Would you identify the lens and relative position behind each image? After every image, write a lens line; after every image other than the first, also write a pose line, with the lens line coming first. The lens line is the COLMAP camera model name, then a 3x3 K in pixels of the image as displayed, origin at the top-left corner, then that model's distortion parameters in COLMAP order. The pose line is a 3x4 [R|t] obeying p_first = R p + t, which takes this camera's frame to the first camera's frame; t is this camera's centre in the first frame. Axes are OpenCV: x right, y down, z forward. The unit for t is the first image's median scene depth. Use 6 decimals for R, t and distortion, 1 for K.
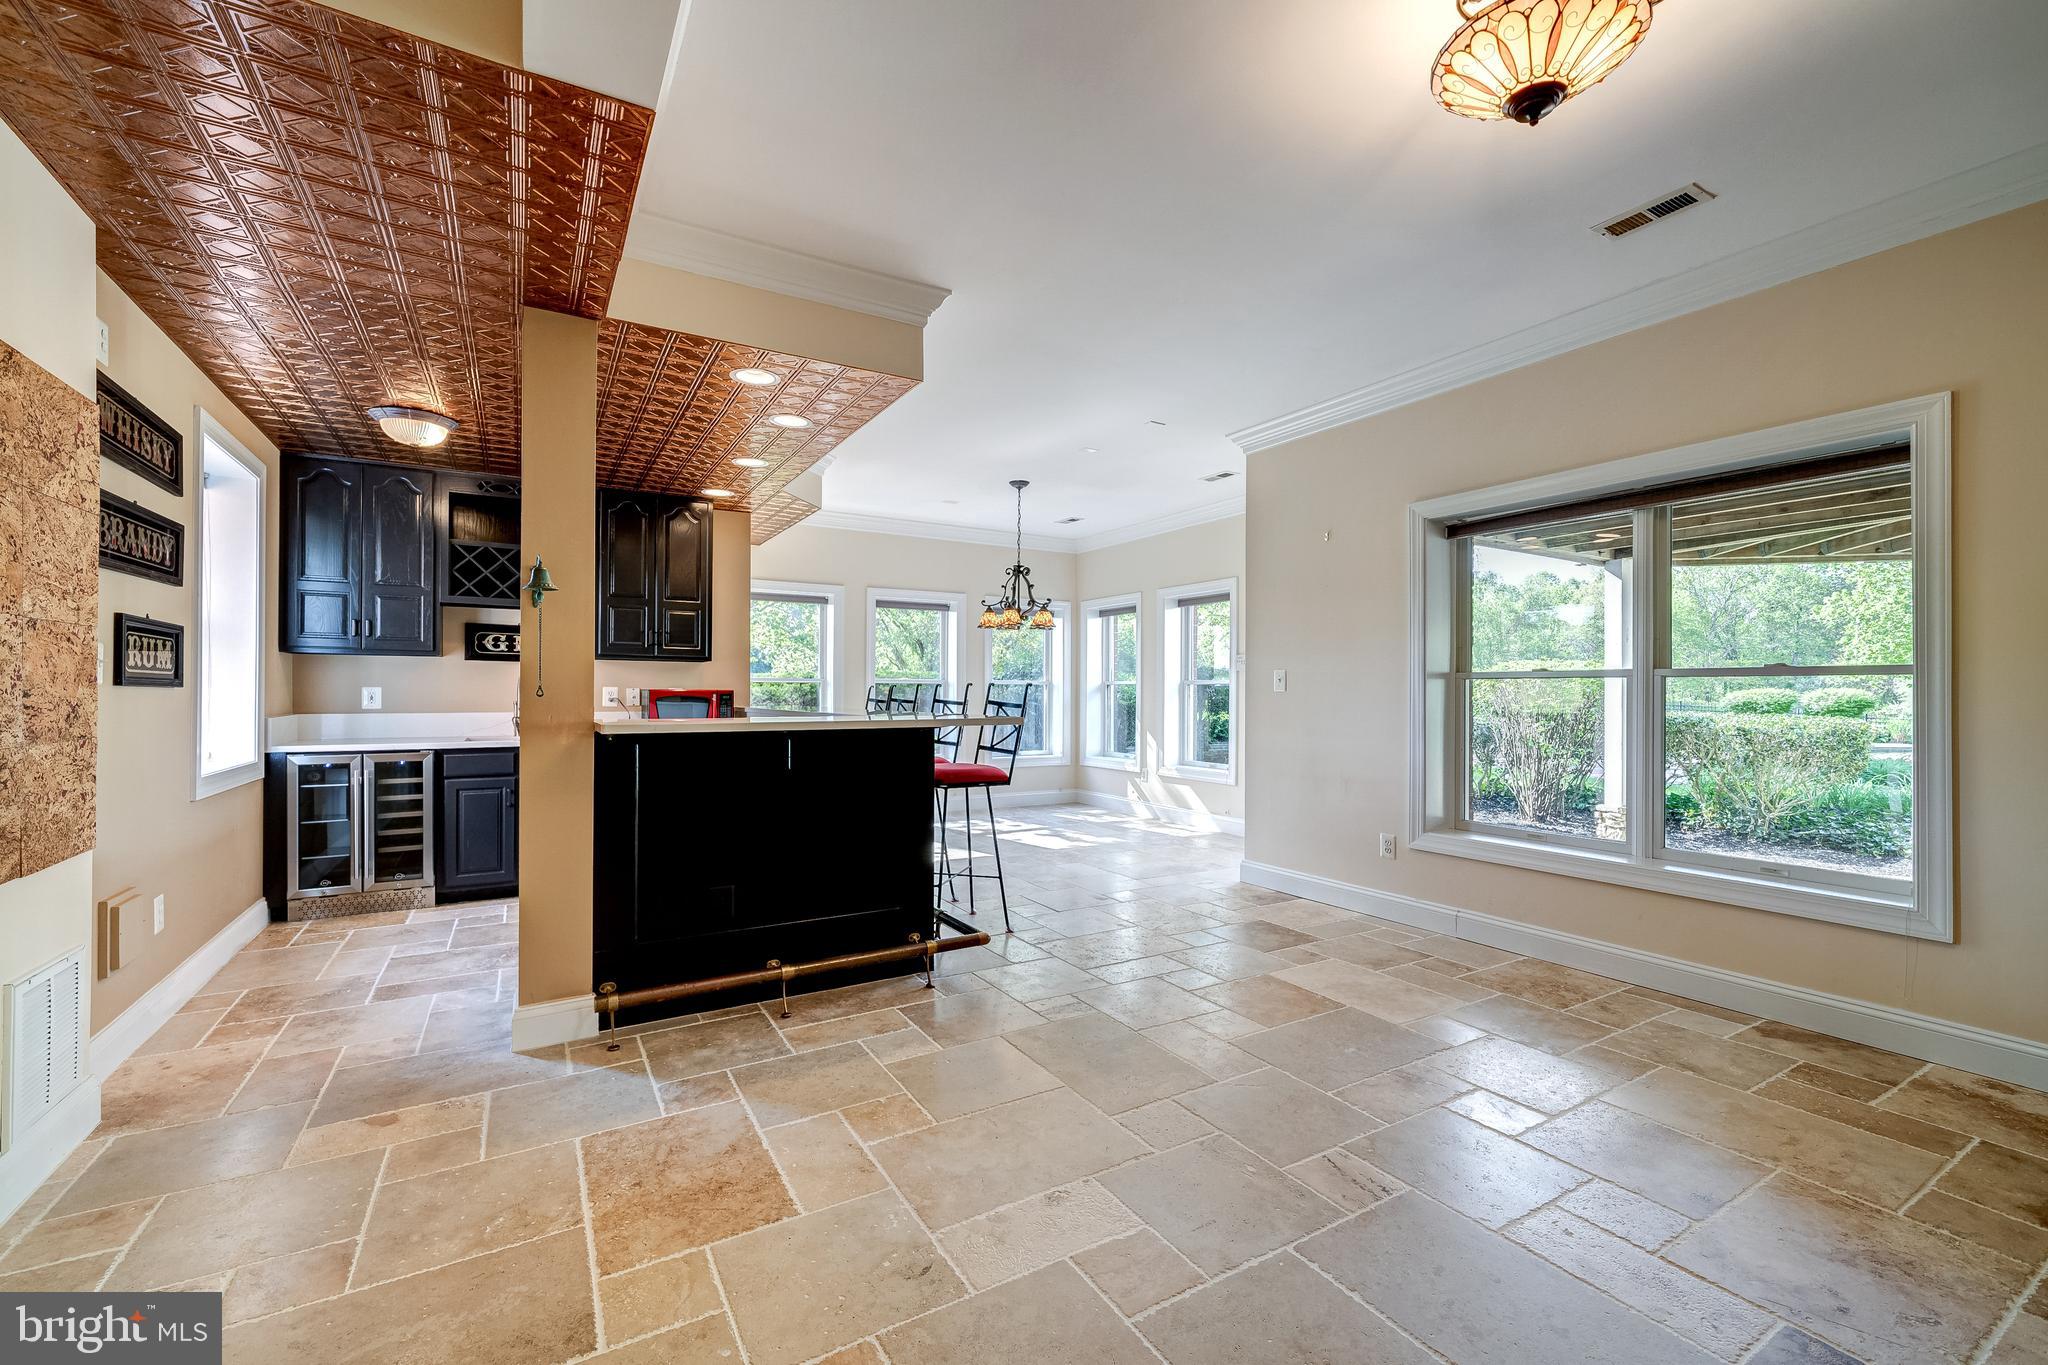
lens RADIAL K [[828.0, 0, 1035.7], [0, 828.0, 691.8], [0, 0, 1]] dist [0.009291, 0.000212]
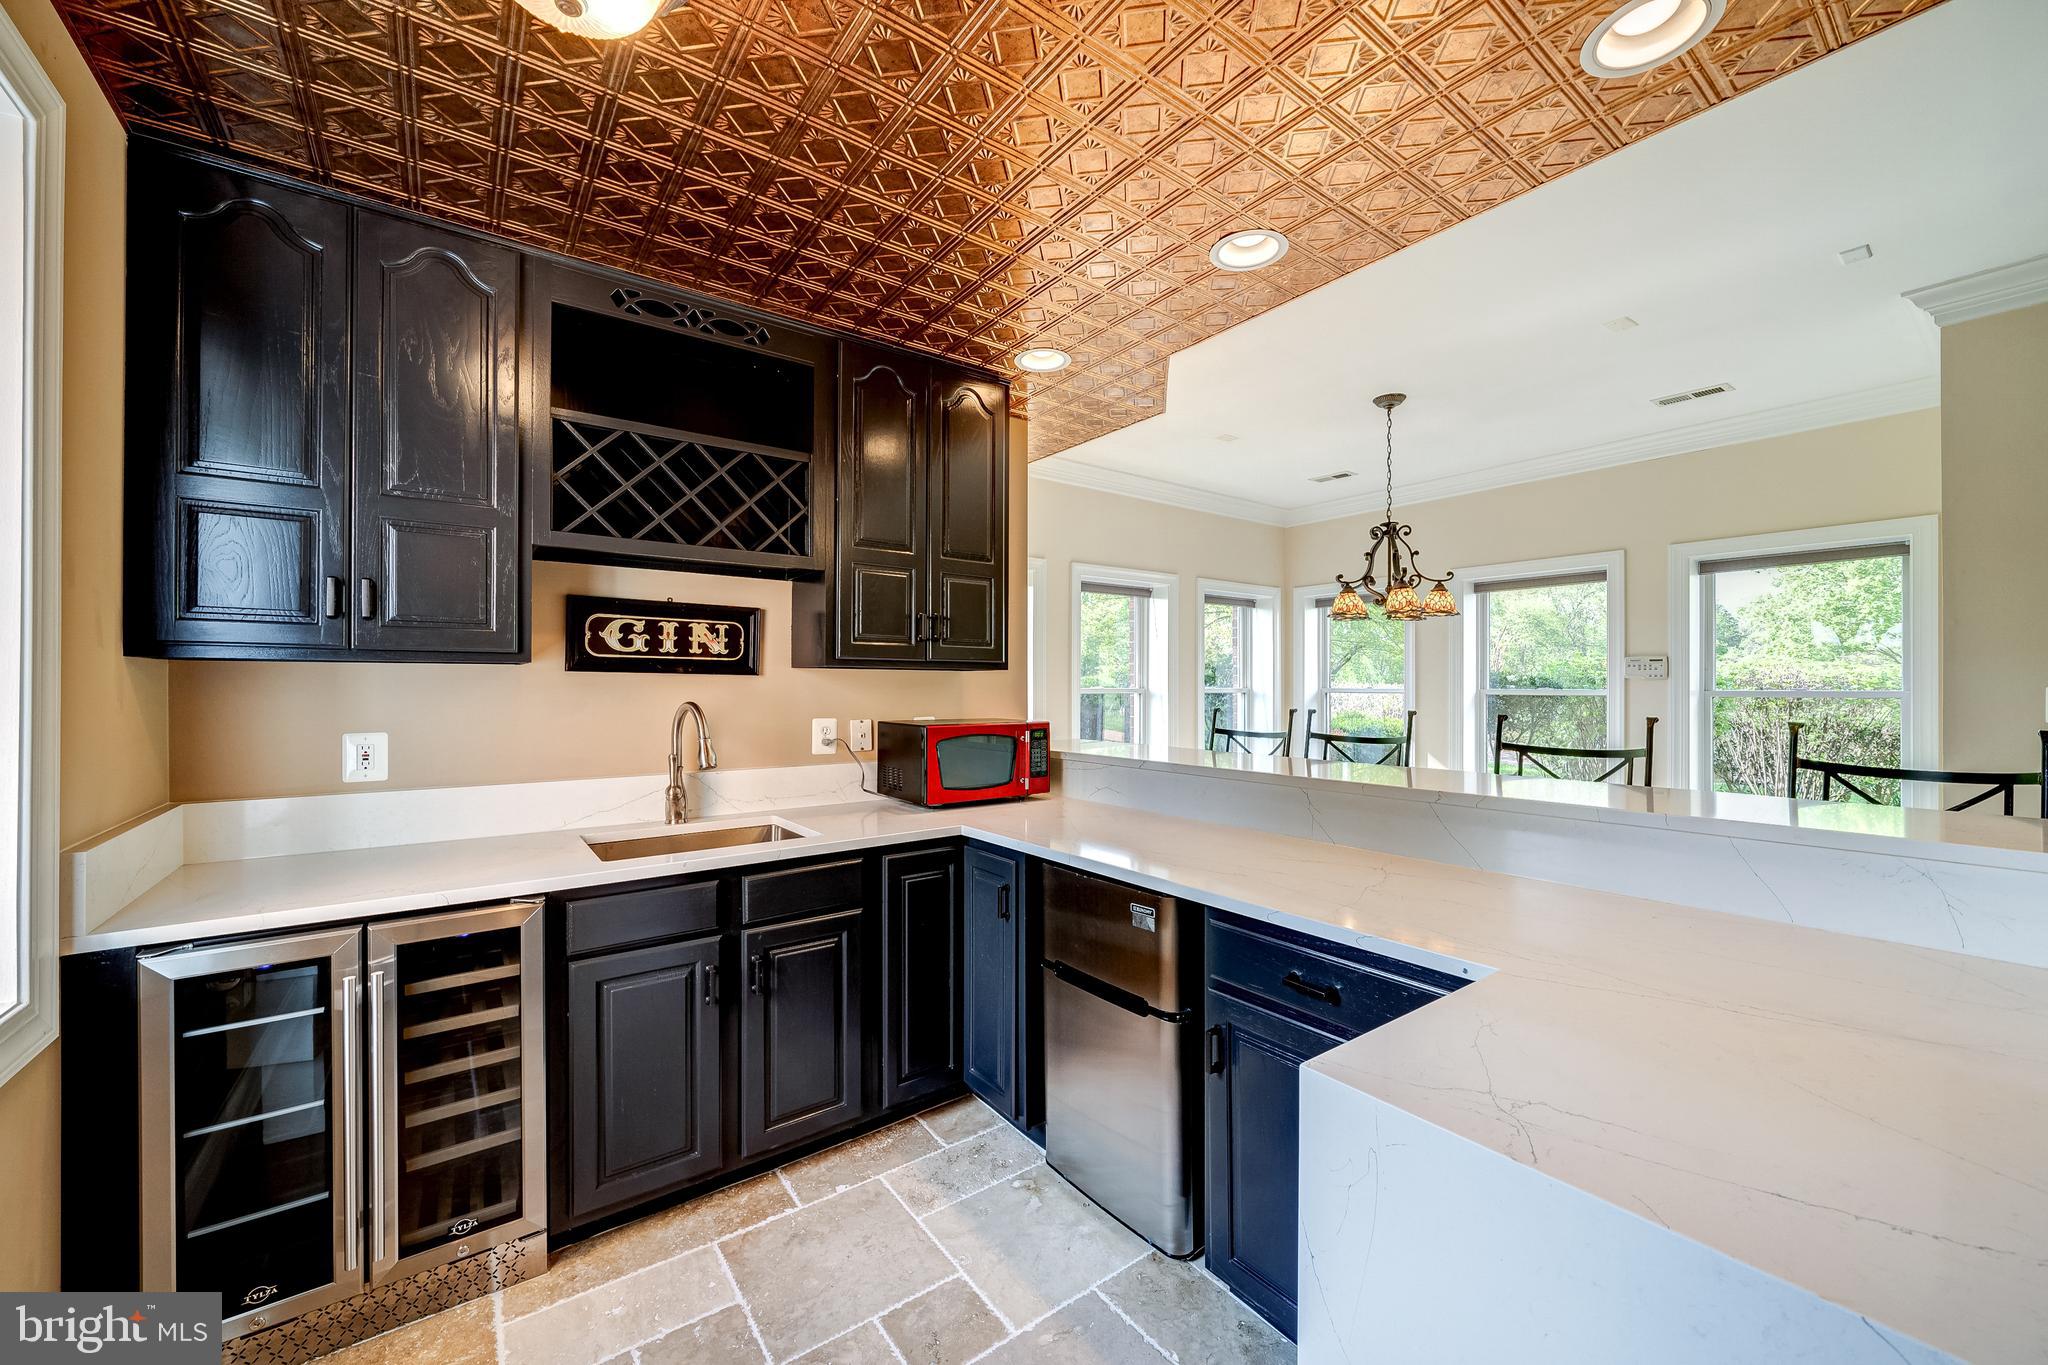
lens RADIAL K [[757.1, 0, 1038.2], [0, 757.1, 680.5], [0, 0, 1]] dist [0.005110, -0.000172]
pose [[0.993506, -0.003599, 0.113719, -0.483545], [0.004344, 0.999971, -0.006306, -0.029990], [-0.113693, 0.006759, 0.993493, 0.552510]]
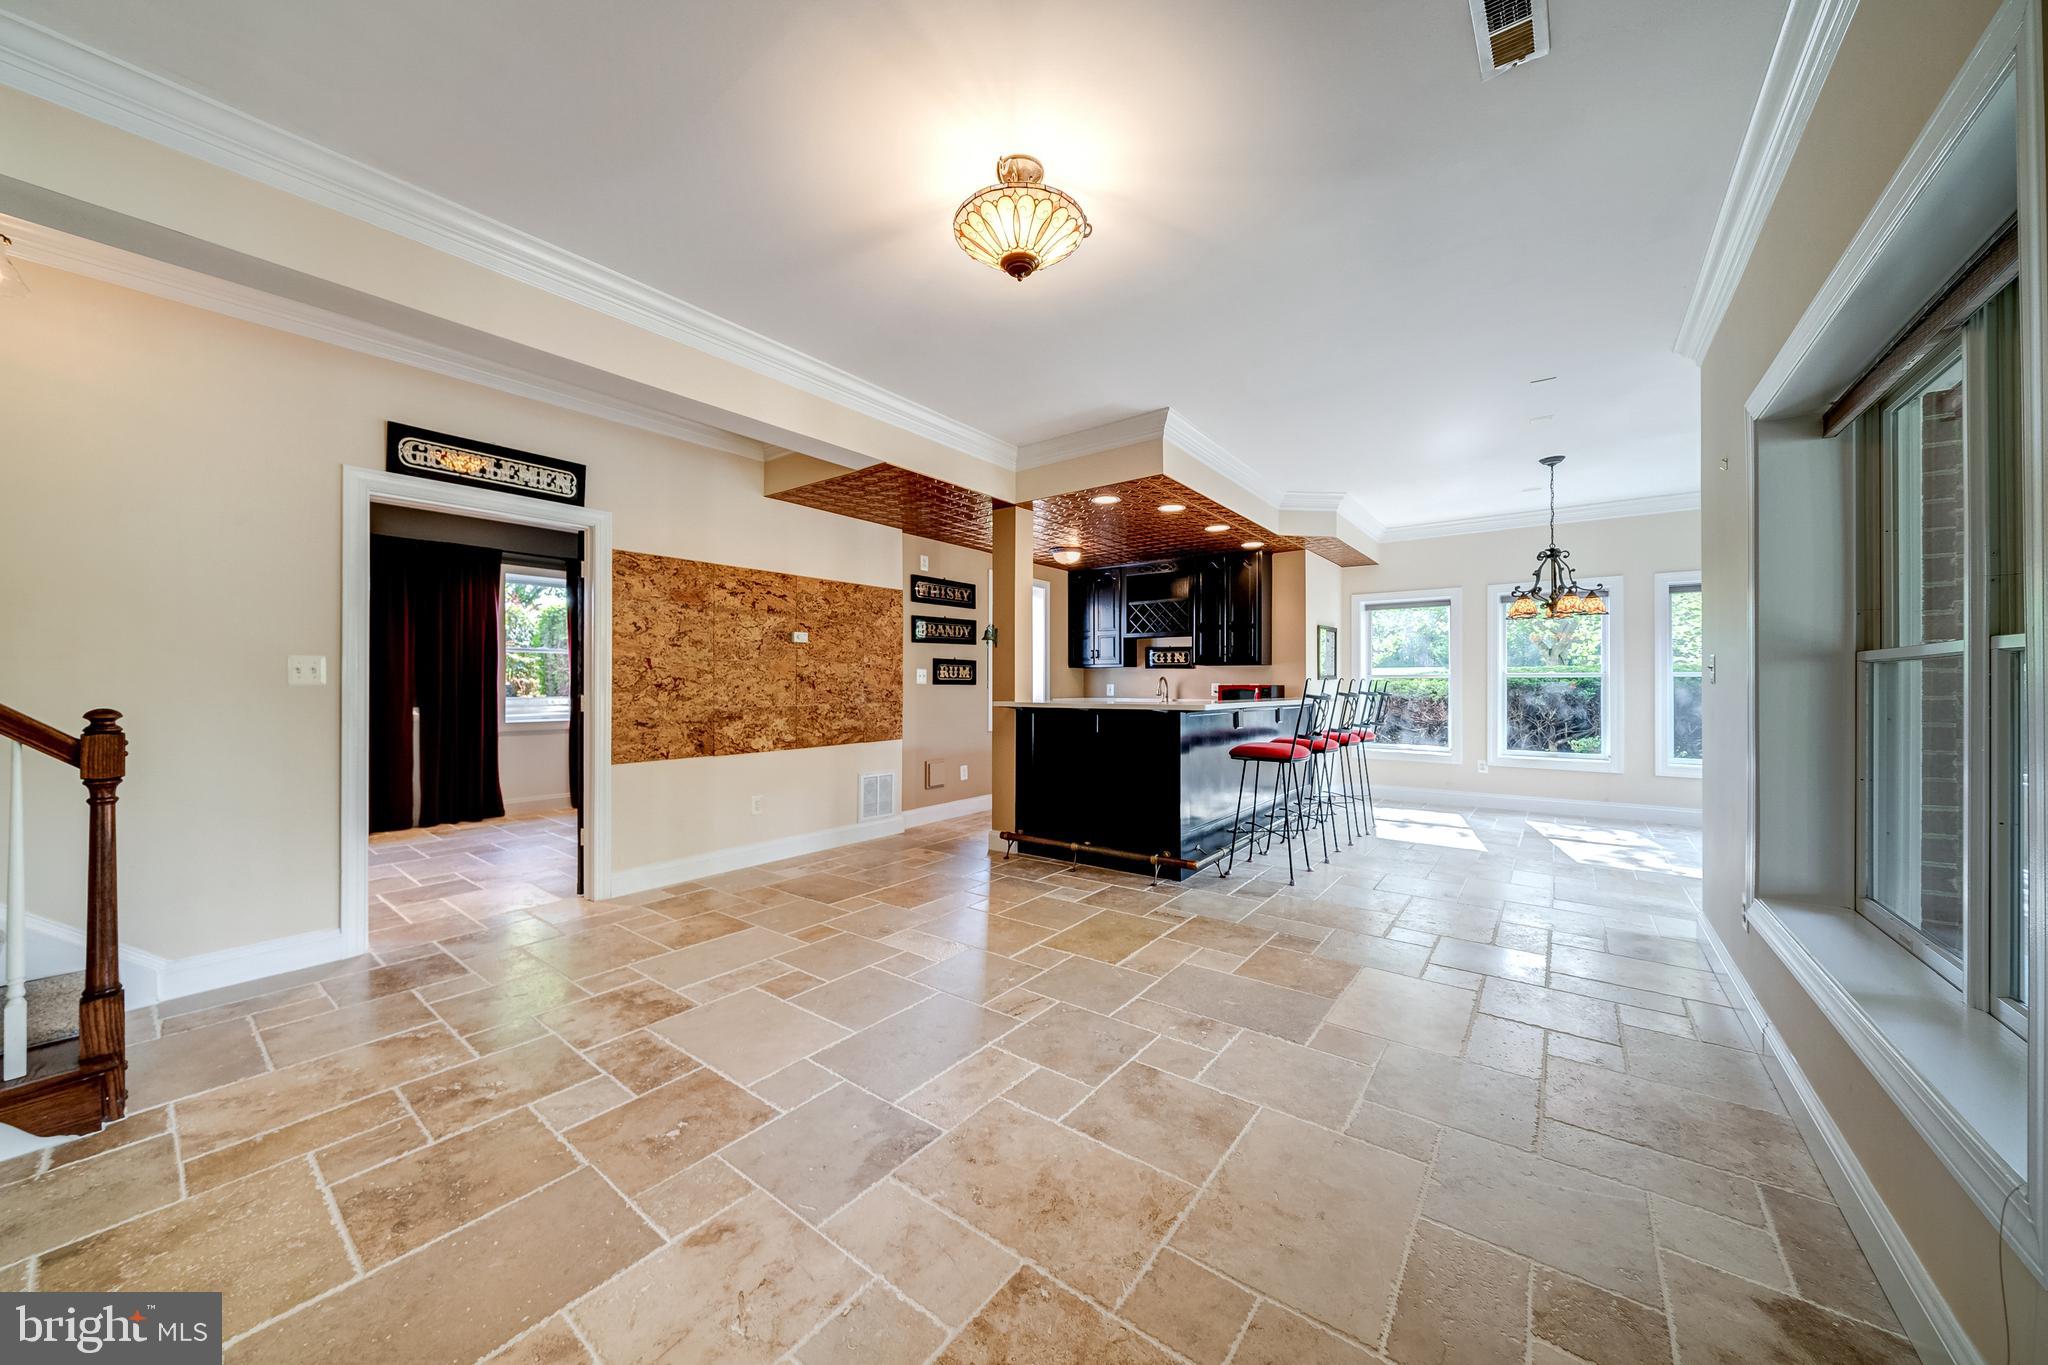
lens RADIAL K [[697.4, 0, 1020.2], [0, 697.4, 683.2], [0, 0, 1]] dist [-0.007091, -0.000034]
pose [[0.374812, -0.006357, -0.927079, 0.616034], [0.002424, 0.999980, -0.005877, 0.001038], [0.927098, -0.000044, 0.374820, 0.205878]]
